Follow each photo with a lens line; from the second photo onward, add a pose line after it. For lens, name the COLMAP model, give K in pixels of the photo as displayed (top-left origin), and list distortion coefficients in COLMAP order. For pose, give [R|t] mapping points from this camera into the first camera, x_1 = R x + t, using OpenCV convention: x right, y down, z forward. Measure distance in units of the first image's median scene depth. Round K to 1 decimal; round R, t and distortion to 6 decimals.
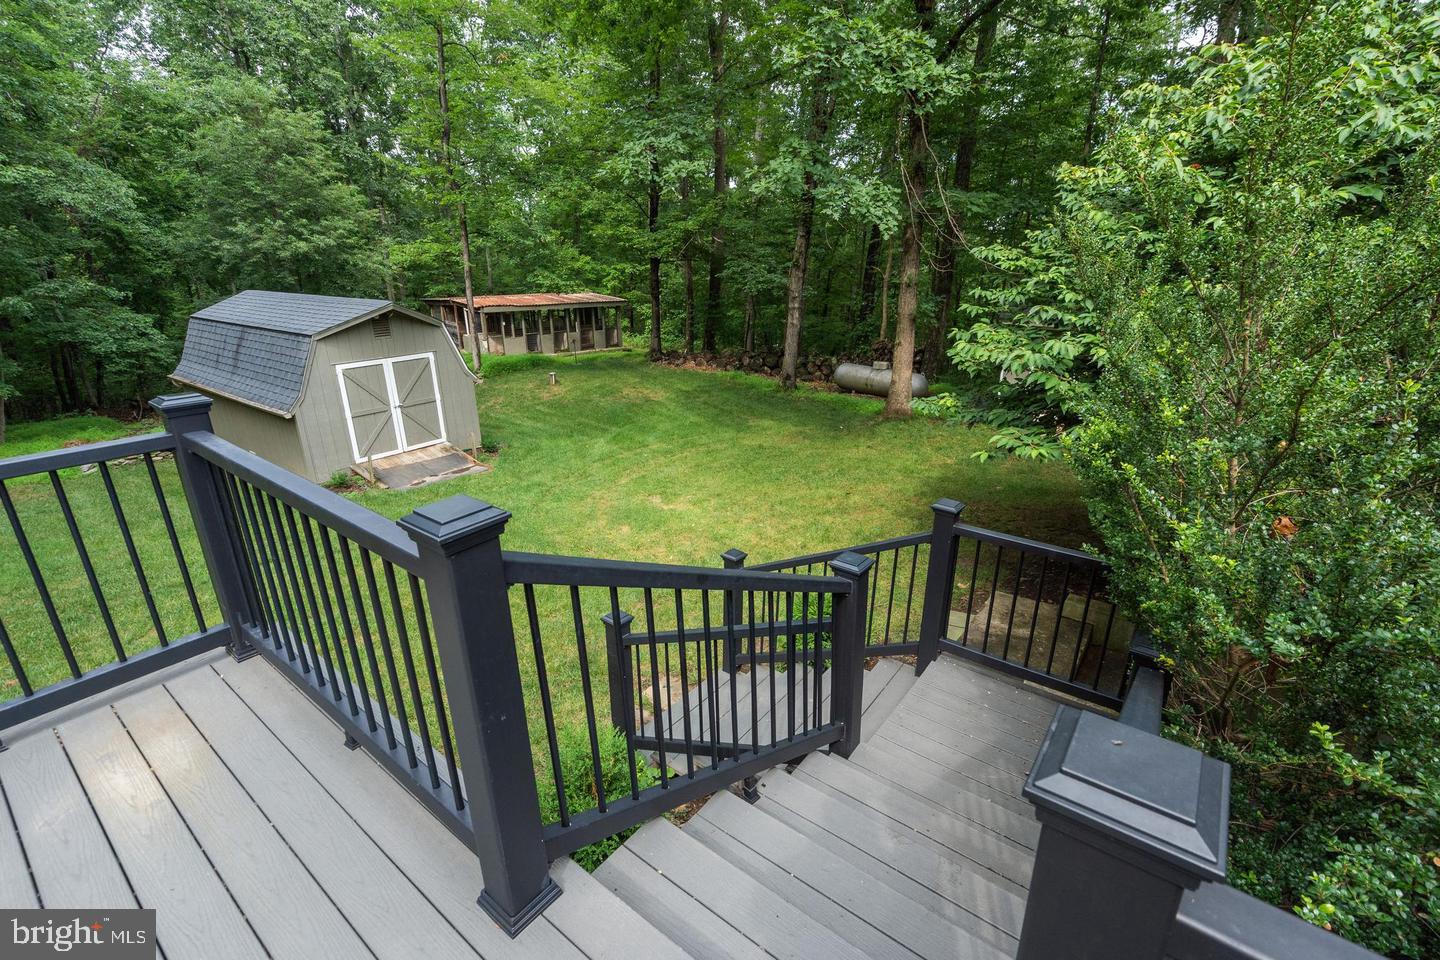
lens RADIAL K [[648.9, 0, 716.8], [0, 648.9, 484.3], [0, 0, 1]] dist [-0.005643, 0.002526]
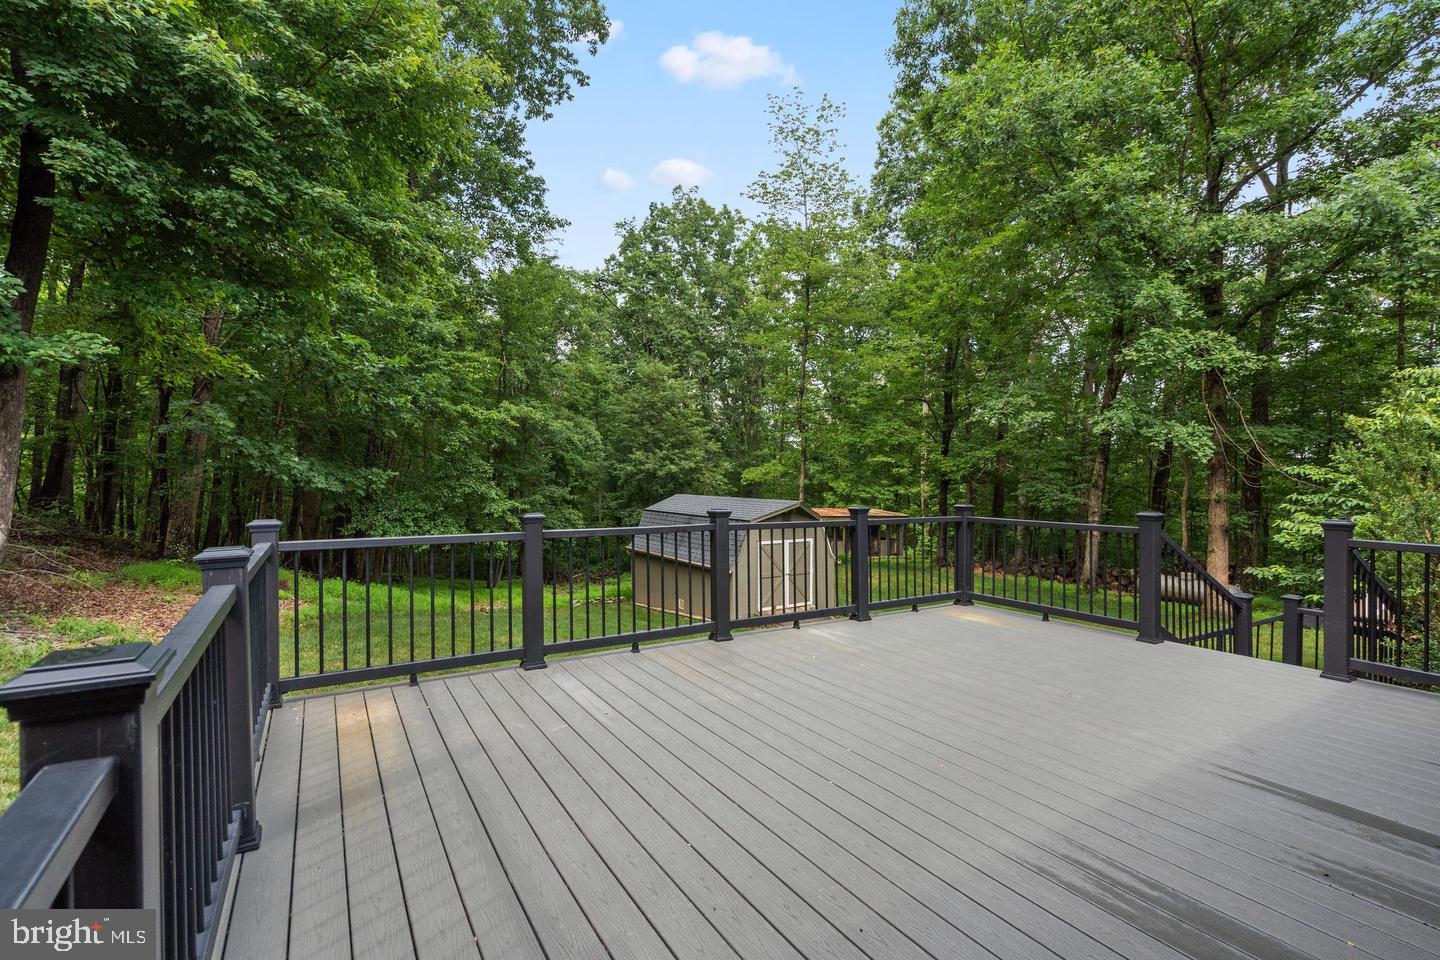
lens RADIAL K [[648.9, 0, 716.8], [0, 648.9, 484.3], [0, 0, 1]] dist [-0.005643, 0.002526]
pose [[0.936986, 0.016226, -0.348990, -0.140238], [-0.130083, 0.943298, -0.305397, 0.134272], [0.324246, 0.331550, 0.885968, -0.327029]]
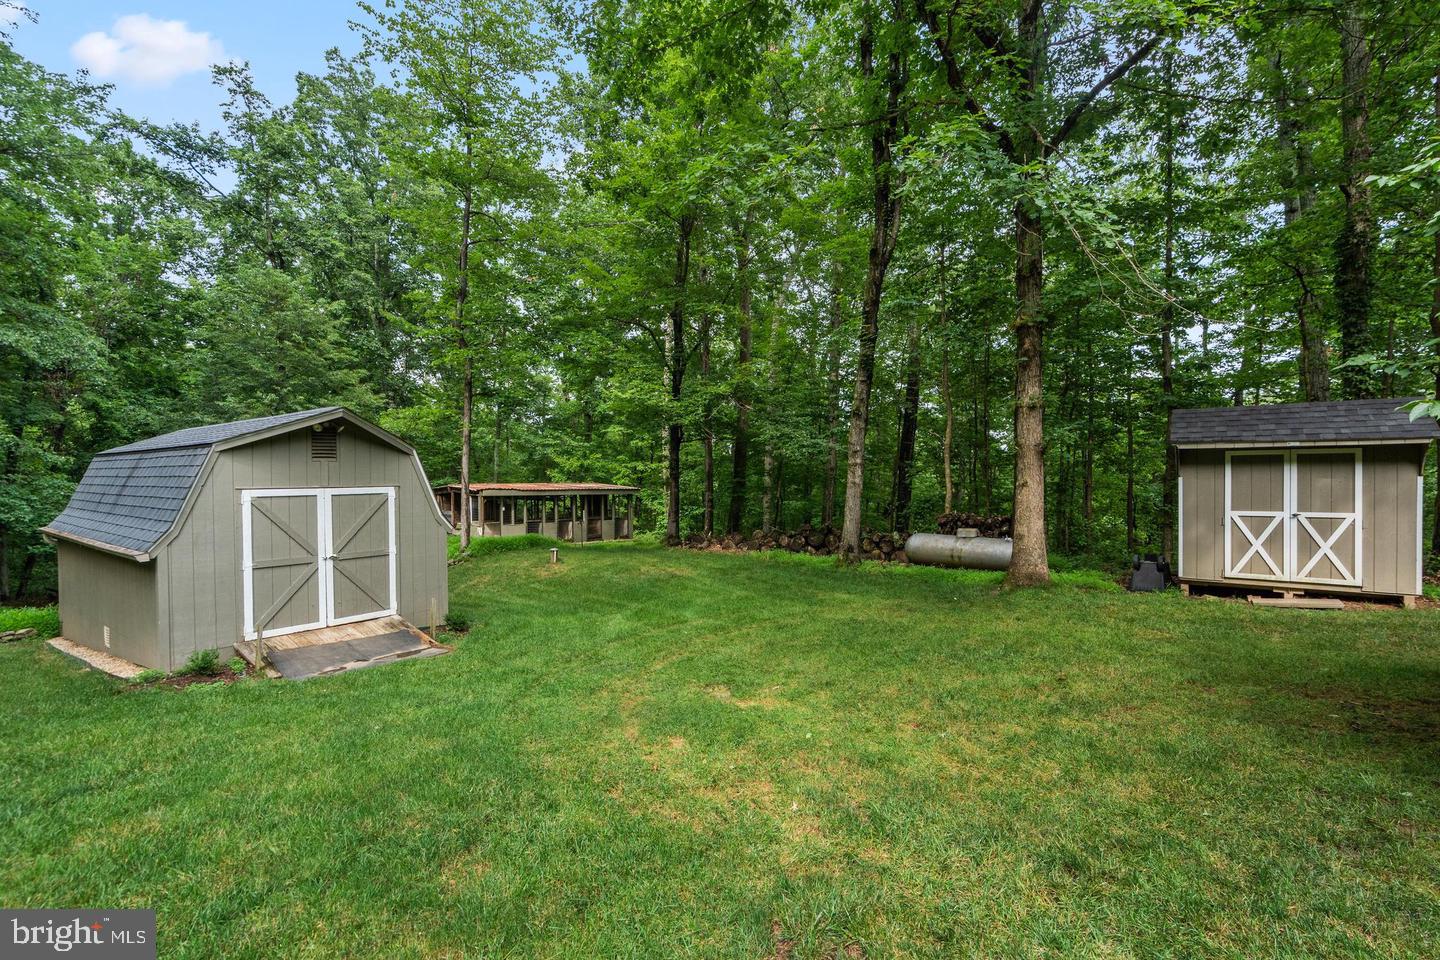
lens RADIAL K [[648.9, 0, 716.8], [0, 648.9, 484.3], [0, 0, 1]] dist [-0.005643, 0.002526]
pose [[0.999994, 0.002334, 0.002443, -0.077067], [-0.001404, 0.944760, -0.327761, 0.029517], [-0.003073, 0.327755, 0.944758, 0.303989]]
